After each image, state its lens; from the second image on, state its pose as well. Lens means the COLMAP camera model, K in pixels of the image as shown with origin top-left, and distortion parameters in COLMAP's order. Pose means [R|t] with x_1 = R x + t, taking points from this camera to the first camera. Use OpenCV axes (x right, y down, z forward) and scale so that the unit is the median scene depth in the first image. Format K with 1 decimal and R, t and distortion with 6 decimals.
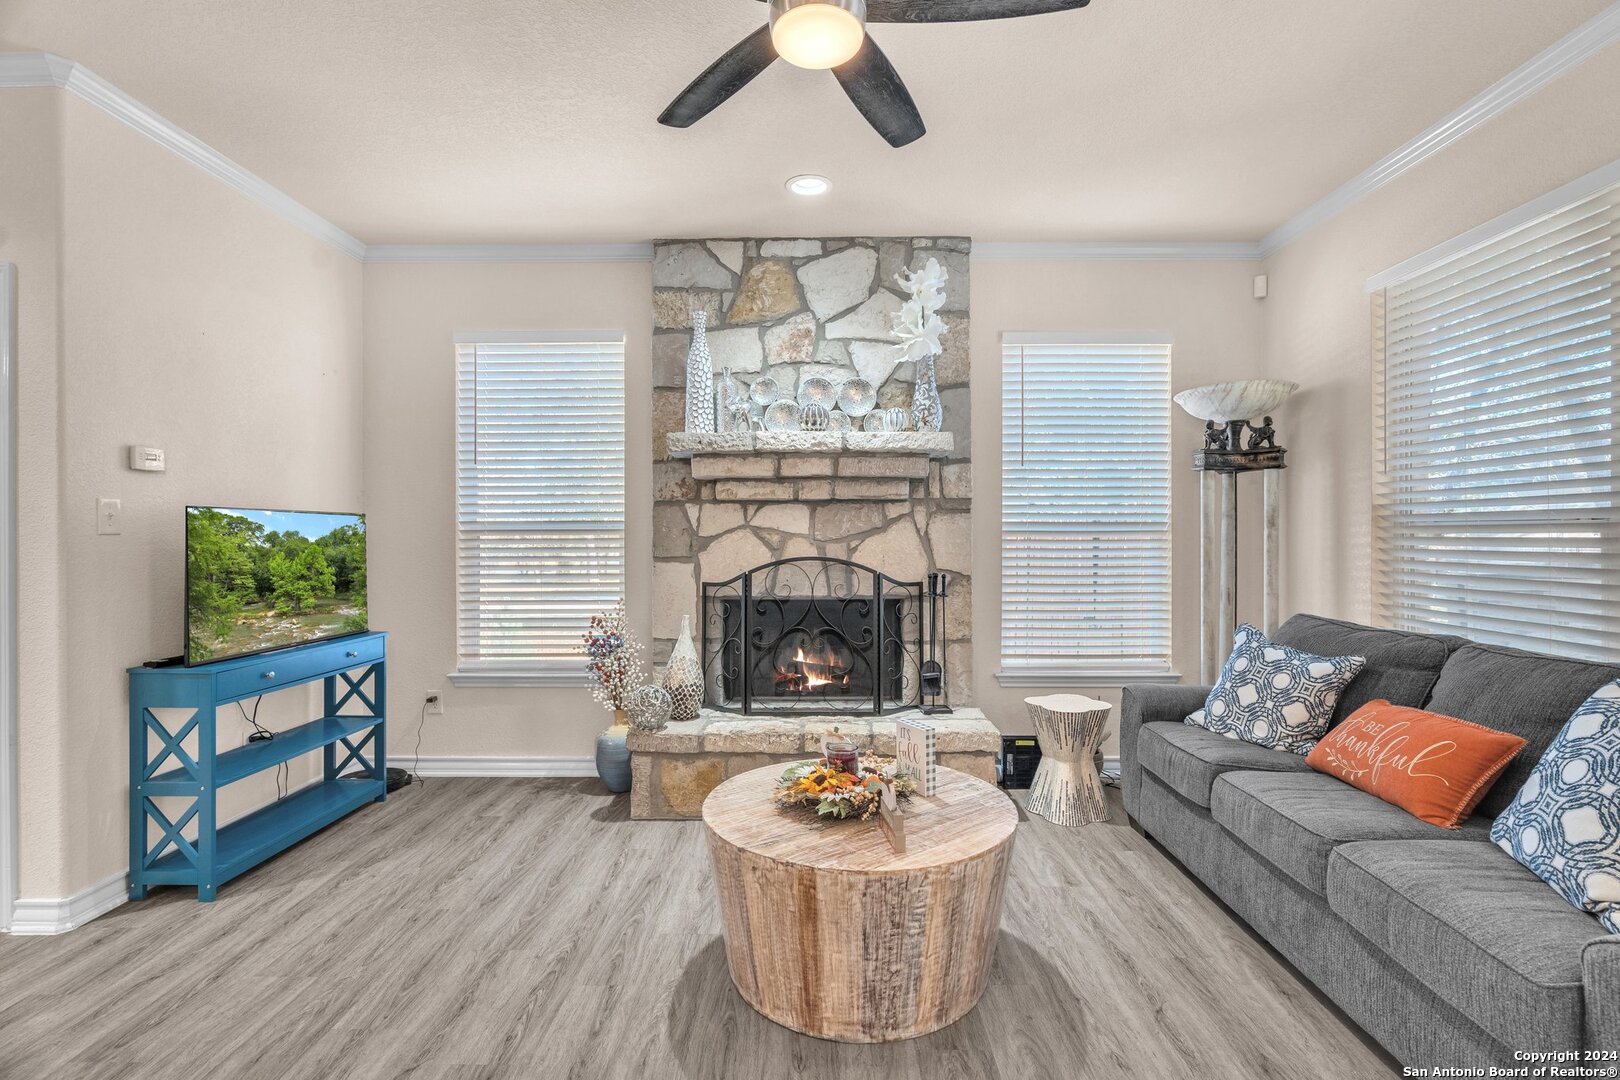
lens RADIAL K [[746.7, 0, 821.0], [0, 746.7, 535.8], [0, 0, 1]] dist [-0.006104, 0.003945]
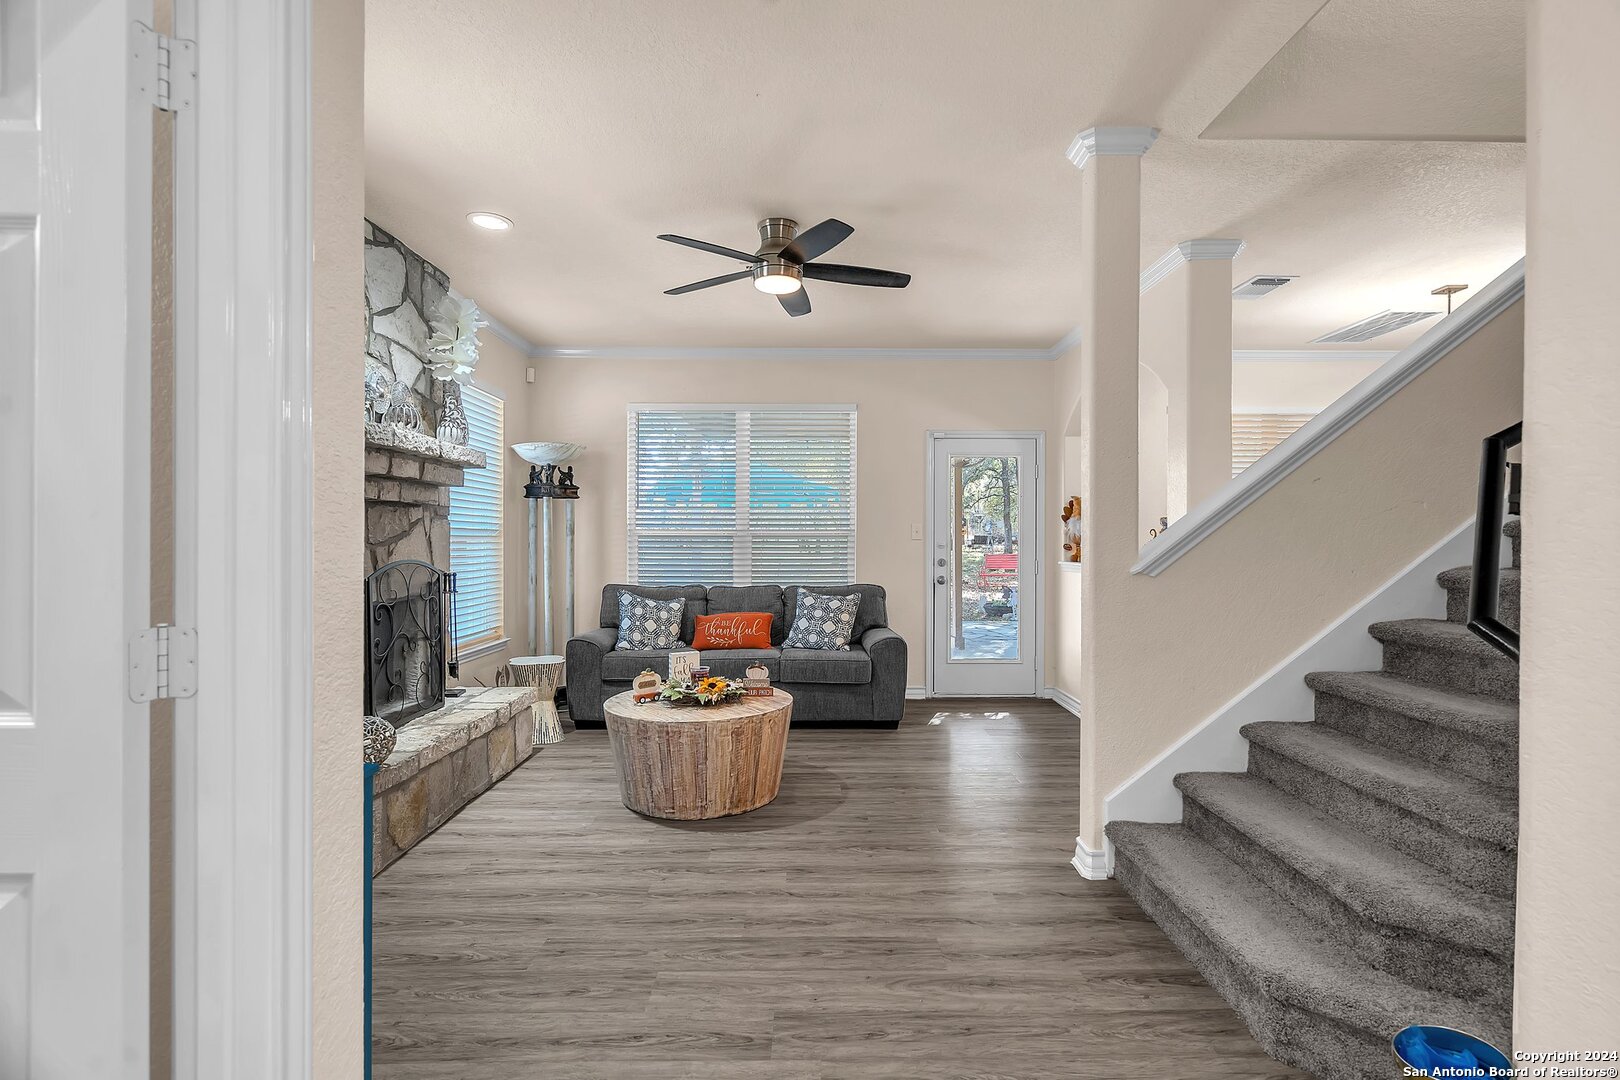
lens RADIAL K [[746.7, 0, 817.2], [0, 746.7, 543.5], [0, 0, 1]] dist [-0.006104, 0.003945]
pose [[-0.013756, -0.002180, 0.999903, -1.002802], [-0.002462, 0.999995, 0.002147, 0.002889], [-0.999902, -0.002433, -0.013761, 0.472911]]
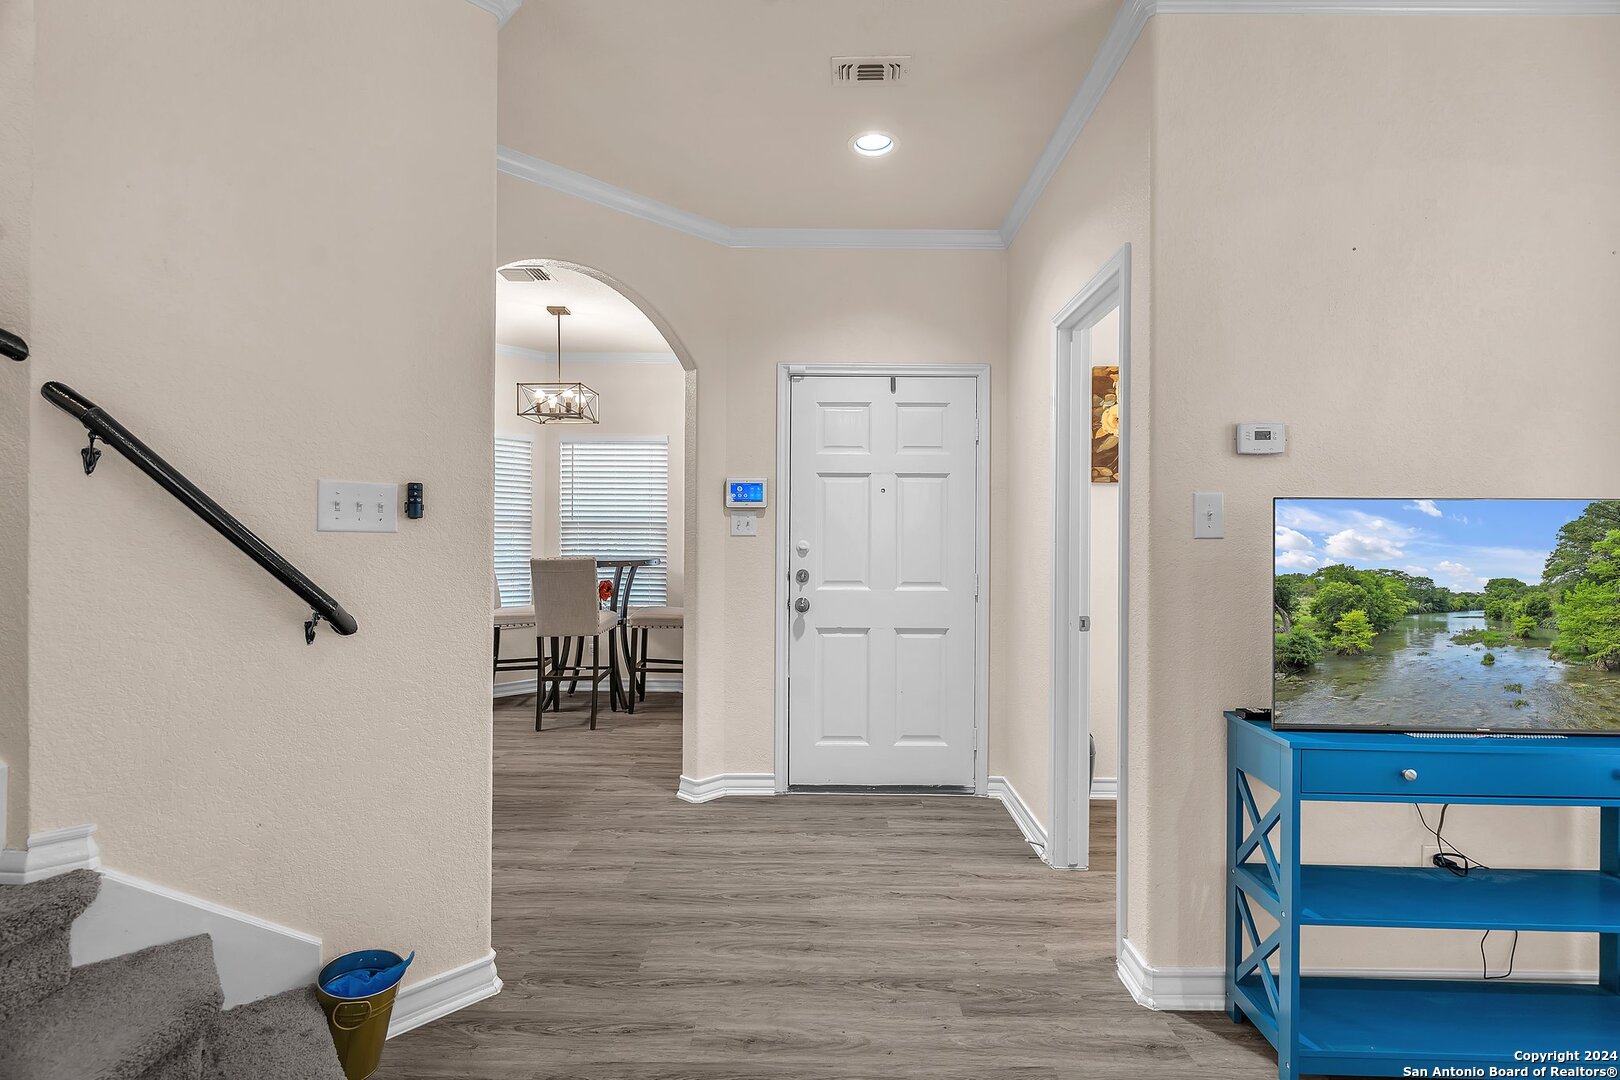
lens RADIAL K [[746.7, 0, 821.0], [0, 746.7, 536.7], [0, 0, 1]] dist [-0.006104, 0.003945]
pose [[-0.002978, -0.001170, -0.999995, -0.108697], [-0.007901, 0.999968, -0.001146, 0.000489], [0.999964, 0.007897, -0.002987, 0.413711]]
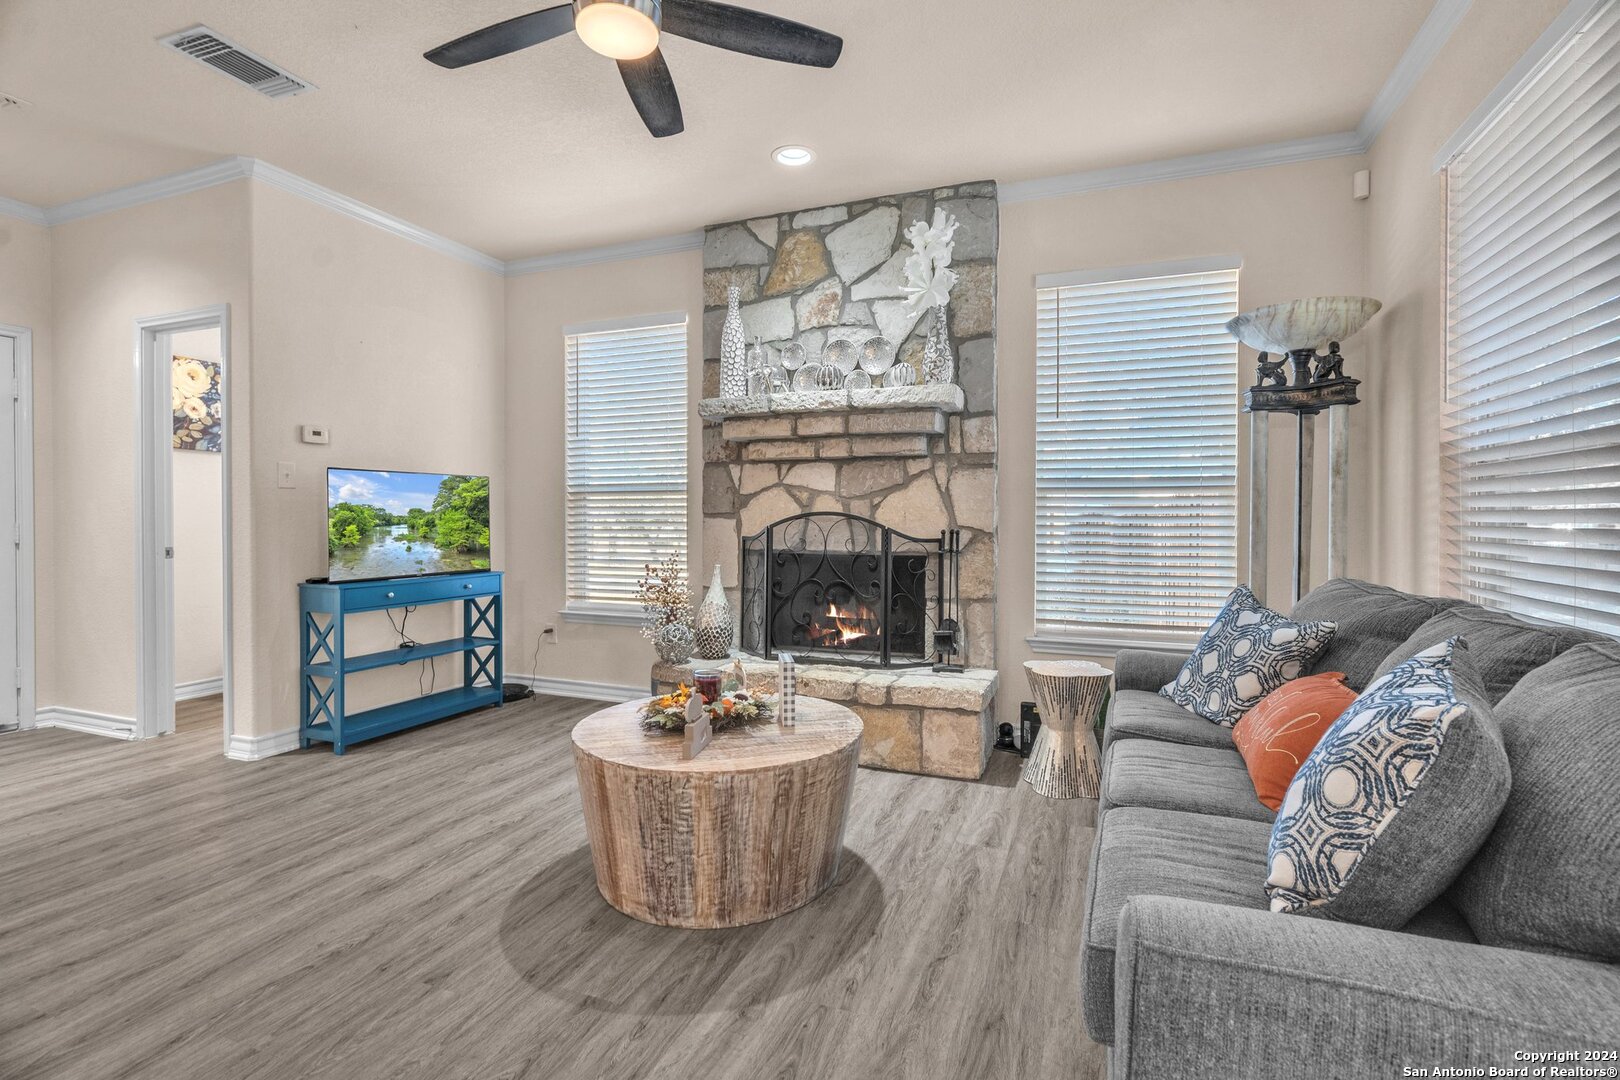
lens RADIAL K [[746.7, 0, 823.8], [0, 746.7, 524.3], [0, 0, 1]] dist [-0.006104, 0.003945]
pose [[0.935419, 0.006372, -0.353483, 0.354153], [-0.003070, 0.999946, 0.009902, 0.034985], [0.353527, -0.008177, 0.935388, 0.024674]]
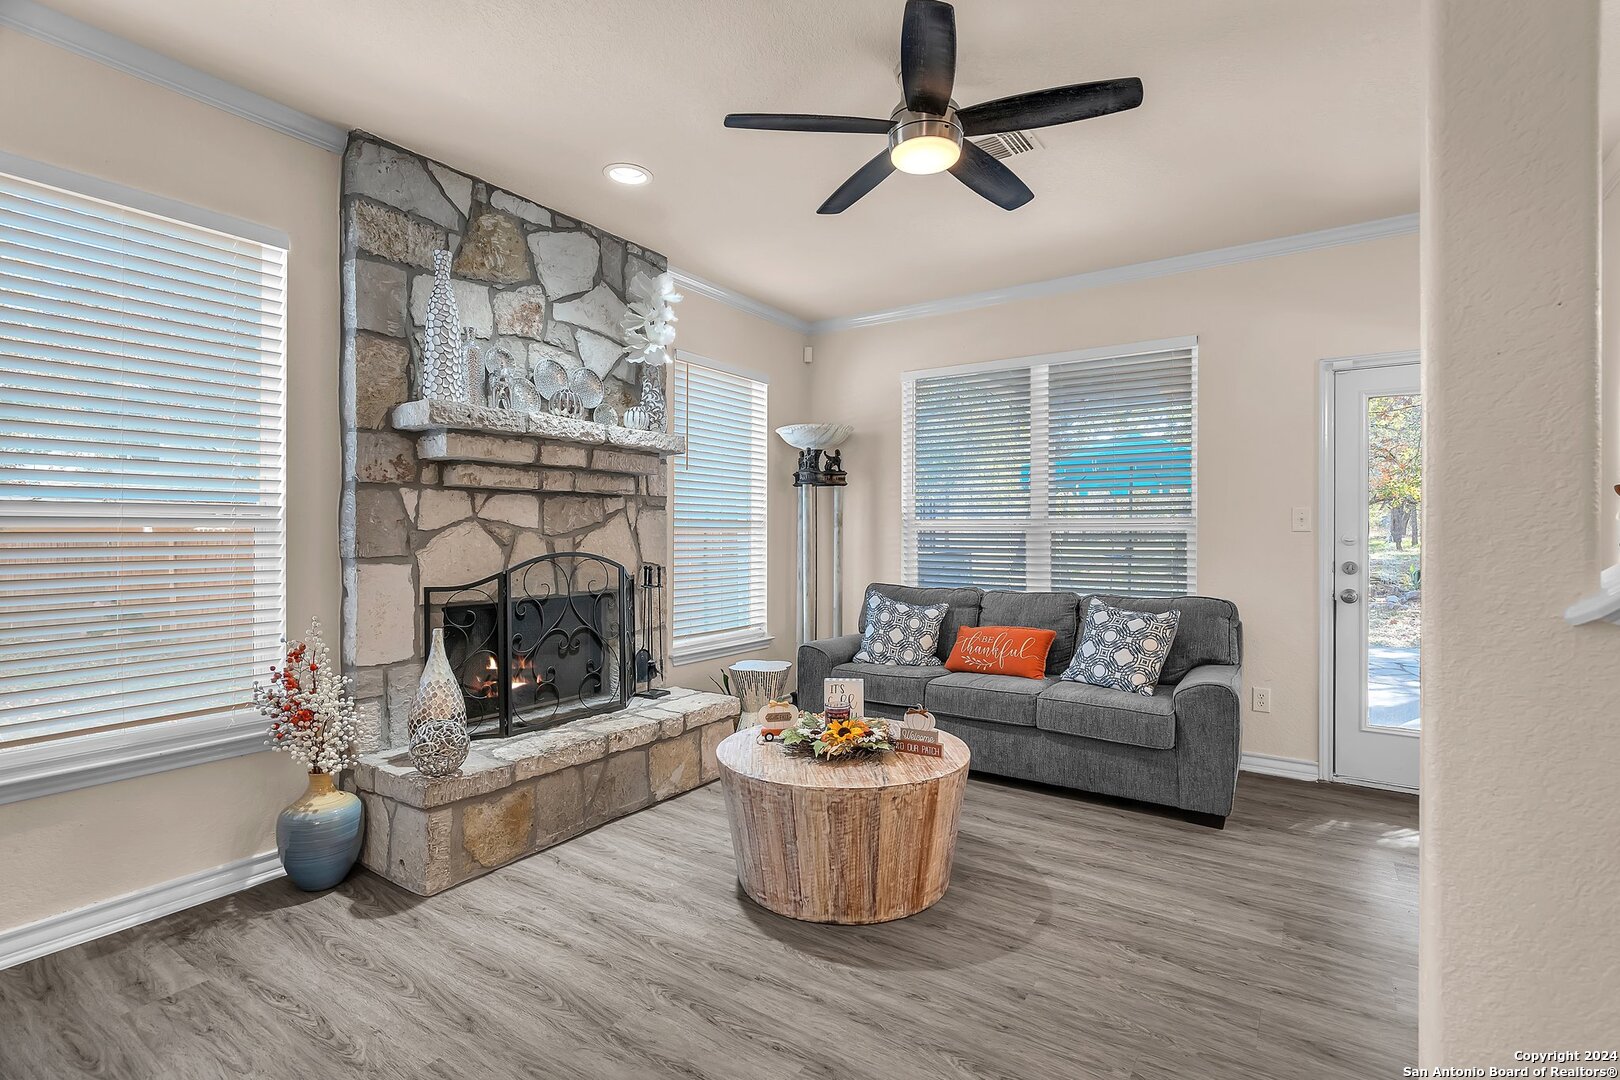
lens RADIAL K [[746.7, 0, 819.5], [0, 746.7, 533.8], [0, 0, 1]] dist [-0.006104, 0.003945]
pose [[0.551411, 0.001410, 0.834233, -0.620497], [-0.003567, 0.999993, 0.000667, 0.002736], [-0.834226, -0.003343, 0.551412, 0.218906]]
